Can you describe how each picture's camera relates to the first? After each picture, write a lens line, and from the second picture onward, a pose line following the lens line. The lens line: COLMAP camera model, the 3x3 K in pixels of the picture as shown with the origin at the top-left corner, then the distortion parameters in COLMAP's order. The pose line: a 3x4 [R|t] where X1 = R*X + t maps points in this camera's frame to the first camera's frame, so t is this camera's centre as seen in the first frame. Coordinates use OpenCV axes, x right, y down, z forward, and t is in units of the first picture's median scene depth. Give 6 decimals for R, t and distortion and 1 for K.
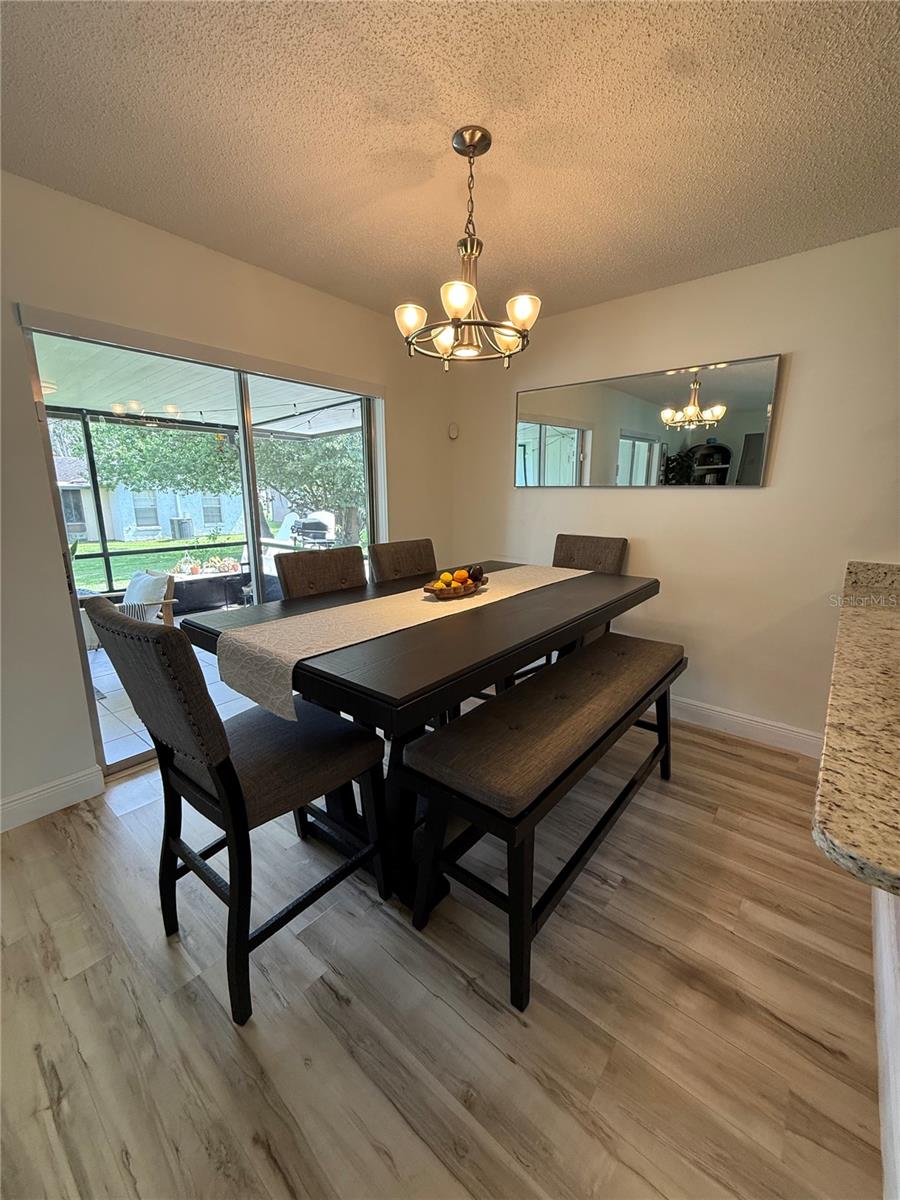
lens RADIAL K [[476.3, 0, 450.6], [0, 476.3, 597.6], [0, 0, 1]] dist [-0.000603, -0.000046]
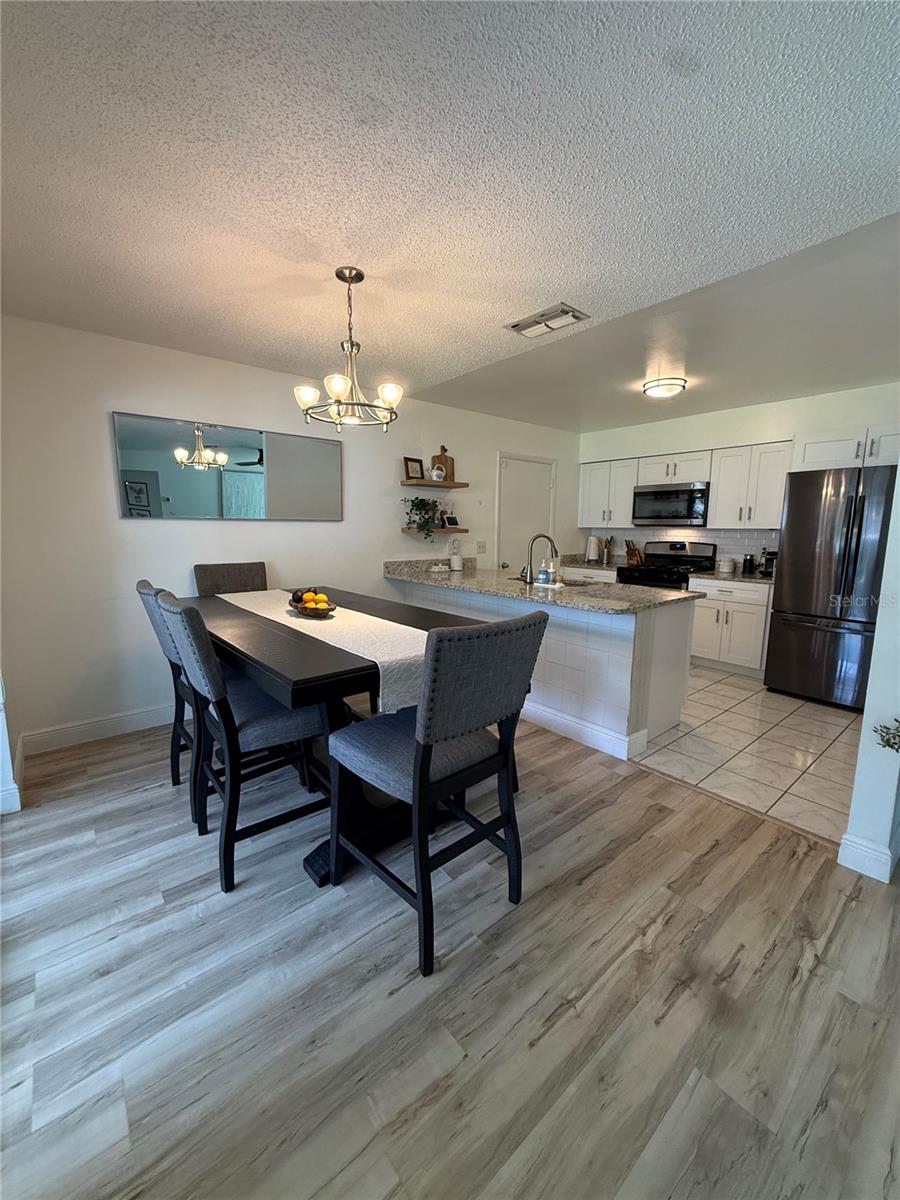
lens RADIAL K [[476.3, 0, 450.6], [0, 476.3, 597.6], [0, 0, 1]] dist [-0.000603, -0.000046]
pose [[0.180335, -0.148913, 0.972268, -1.737267], [0.204140, 0.972617, 0.111103, -0.171788], [-0.962188, 0.178443, 0.205796, 0.758717]]
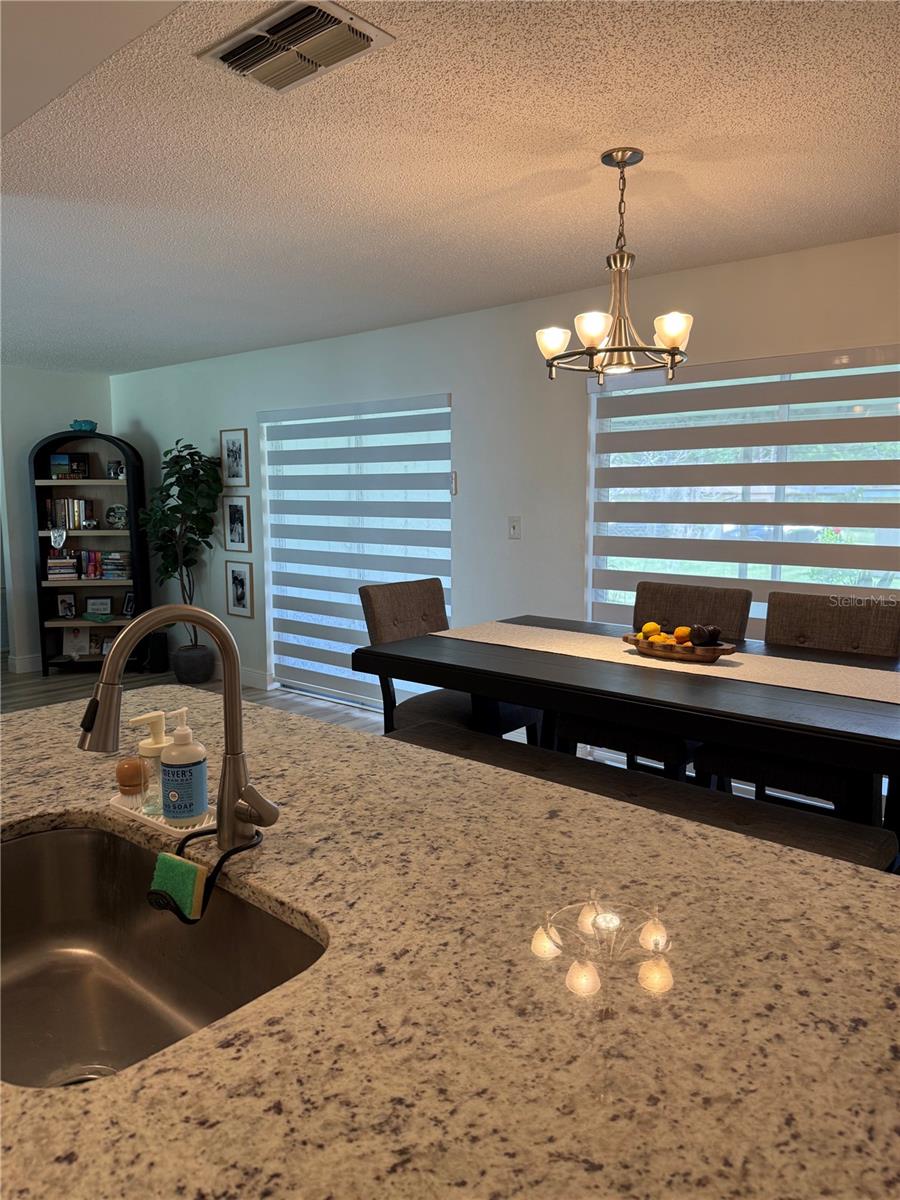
lens RADIAL K [[842.5, 0, 456.3], [0, 842.5, 598.7], [0, 0, 1]] dist [0.055439, -0.072750]
pose [[-0.020347, 0.117331, -0.992884, 2.245645], [-0.213961, 0.969572, 0.118960, -0.302637], [0.976630, 0.214859, 0.005376, 1.058884]]
